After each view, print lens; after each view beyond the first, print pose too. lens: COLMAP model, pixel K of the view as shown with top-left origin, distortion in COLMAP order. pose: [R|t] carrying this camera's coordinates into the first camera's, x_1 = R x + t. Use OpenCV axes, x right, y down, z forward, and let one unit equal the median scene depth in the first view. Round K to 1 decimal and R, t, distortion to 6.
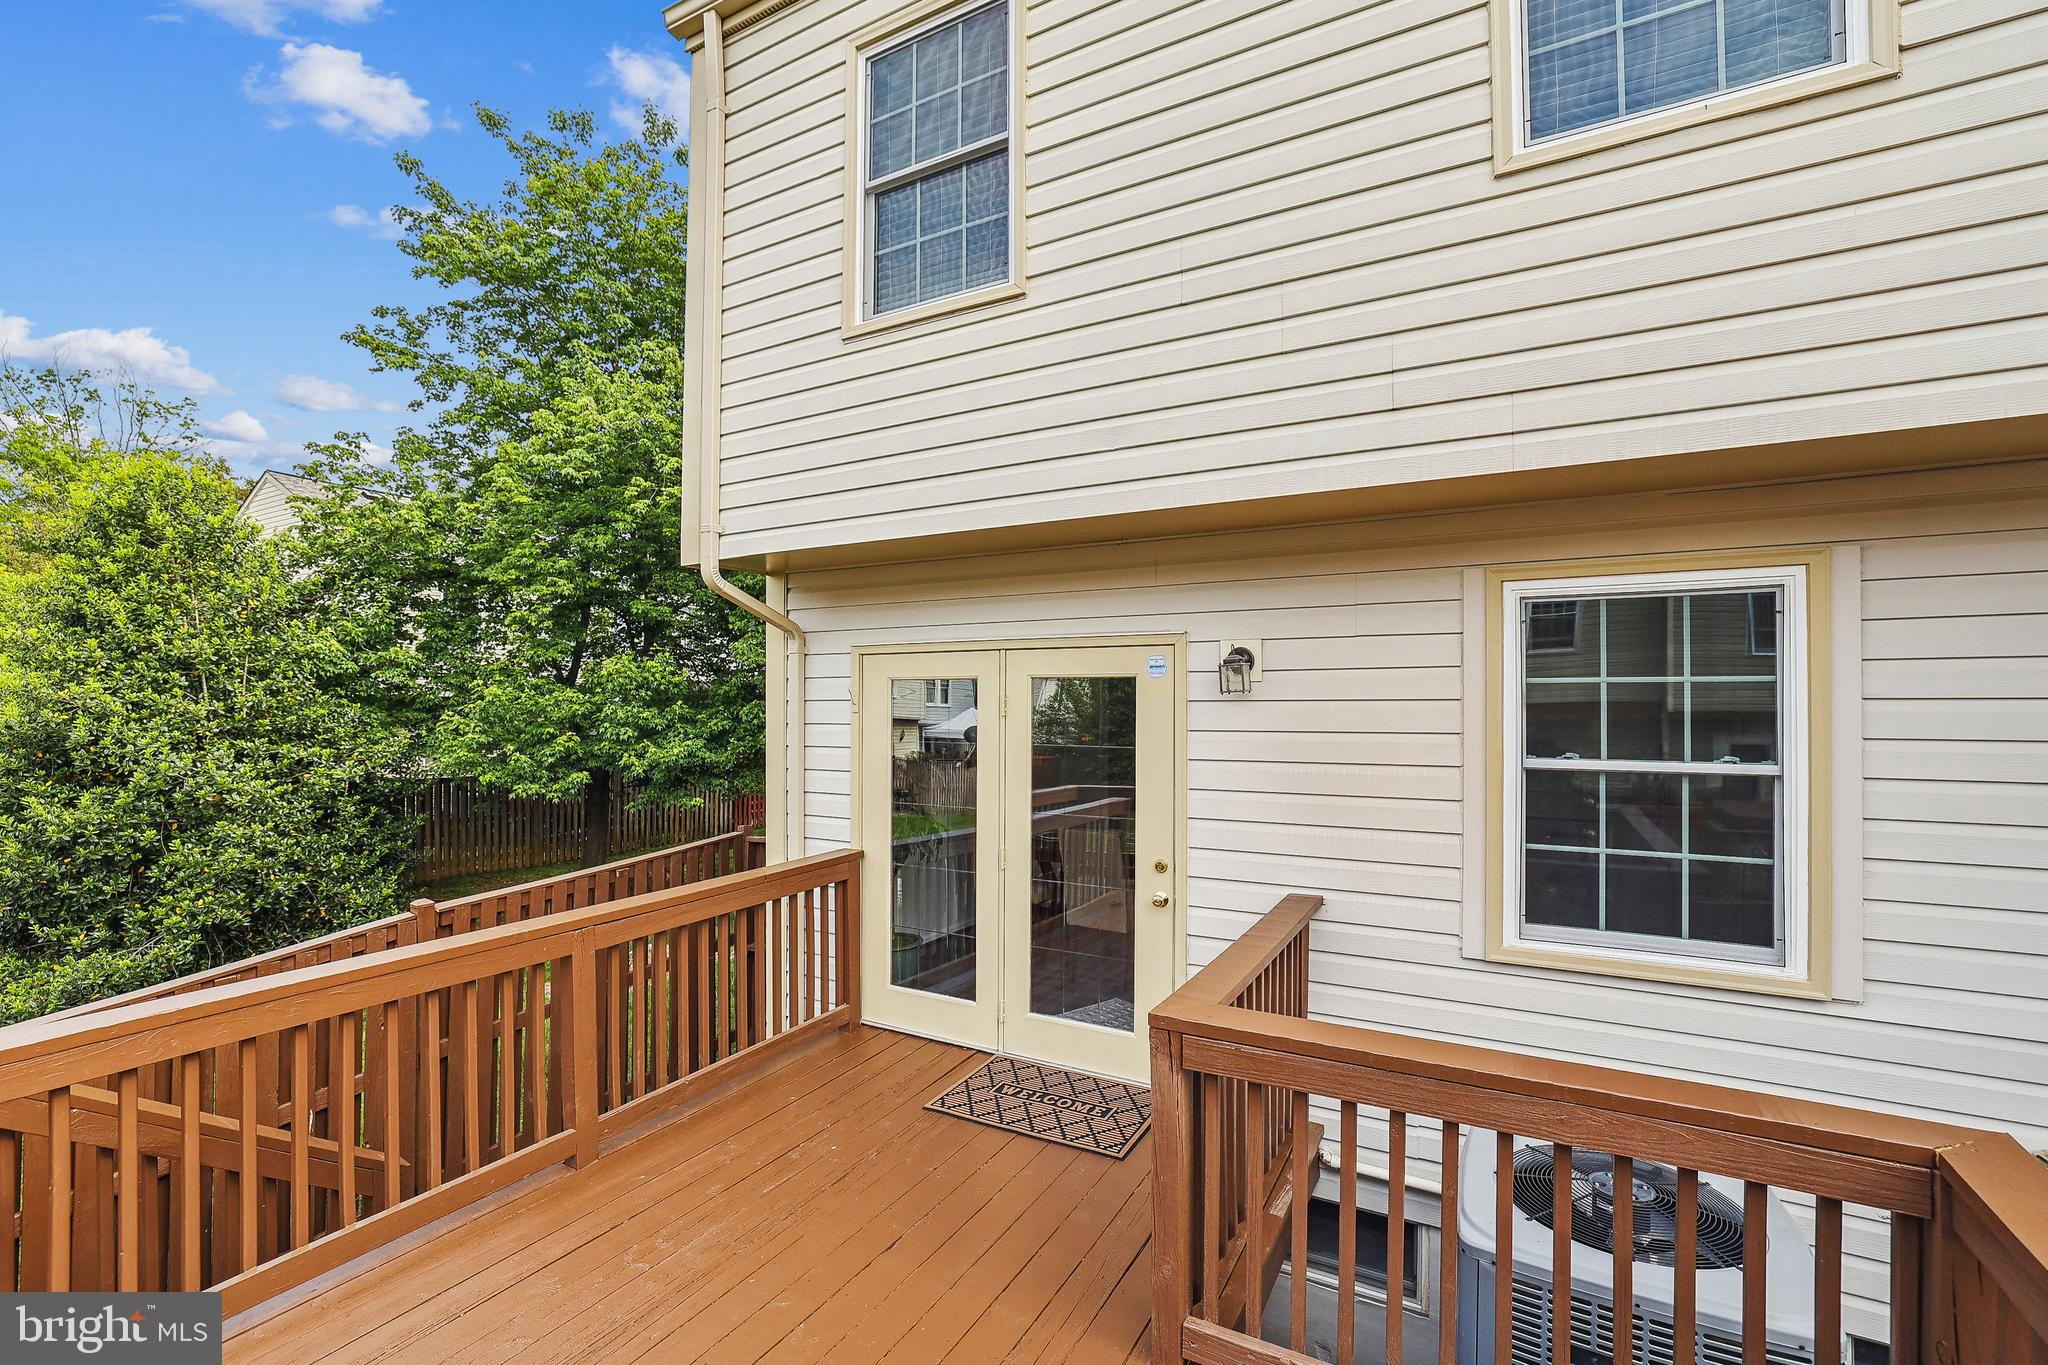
lens RADIAL K [[891.7, 0, 1030.4], [0, 891.7, 708.2], [0, 0, 1]] dist [-0.002197, 0.000171]
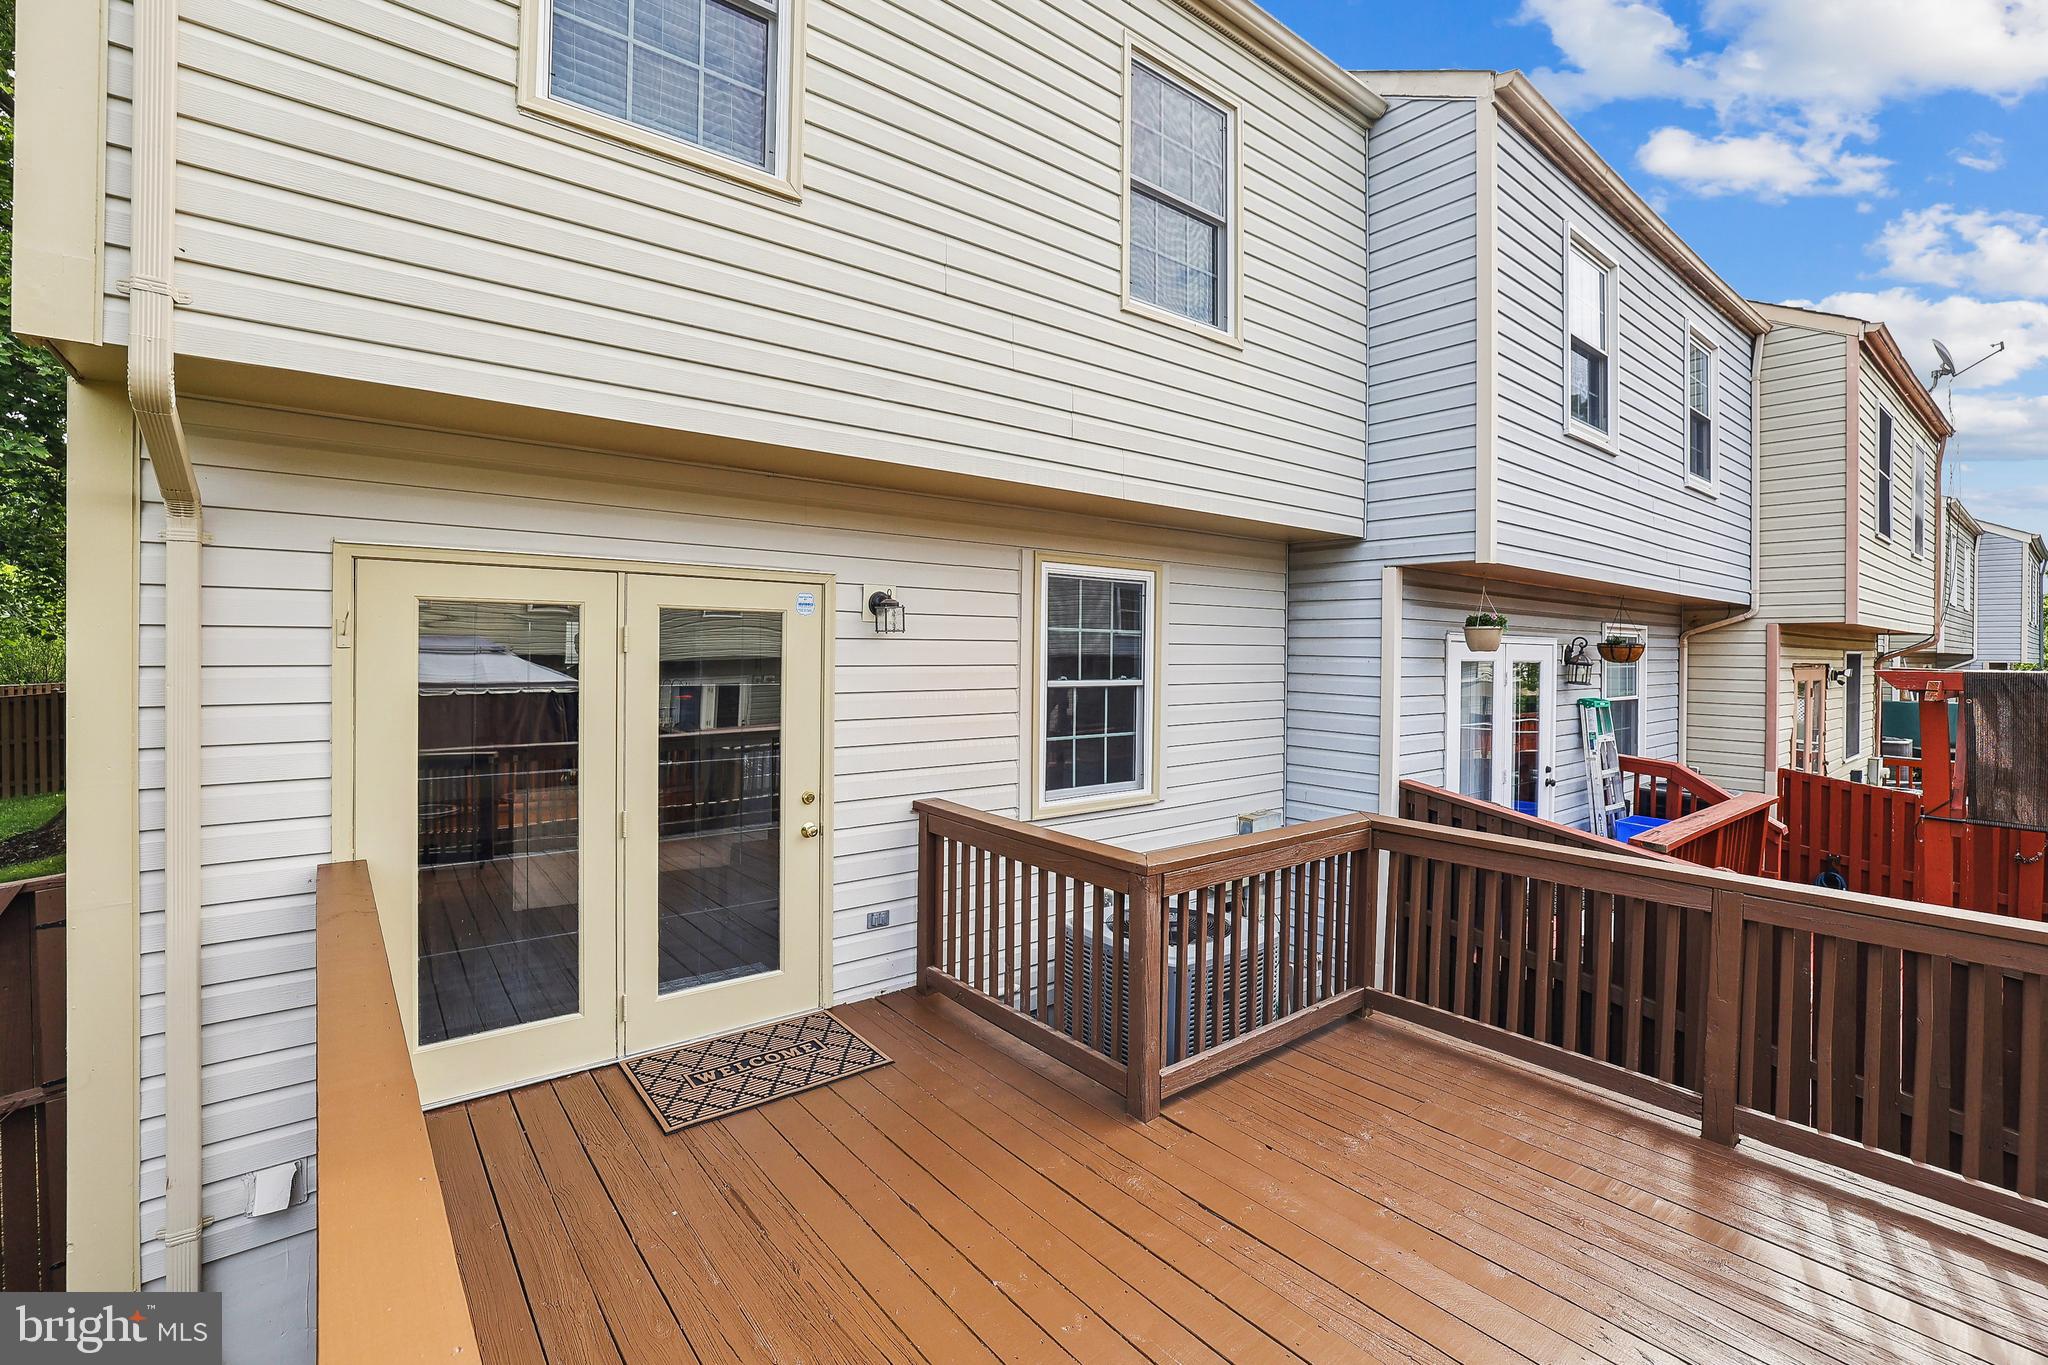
lens RADIAL K [[900.8, 0, 989.8], [0, 900.8, 661.1], [0, 0, 1]] dist [0.001546, 0.000065]
pose [[0.411878, -0.009206, 0.911192, -0.736187], [-0.009429, 0.999852, 0.014363, 0.001830], [-0.911190, -0.014507, 0.411731, 0.393100]]
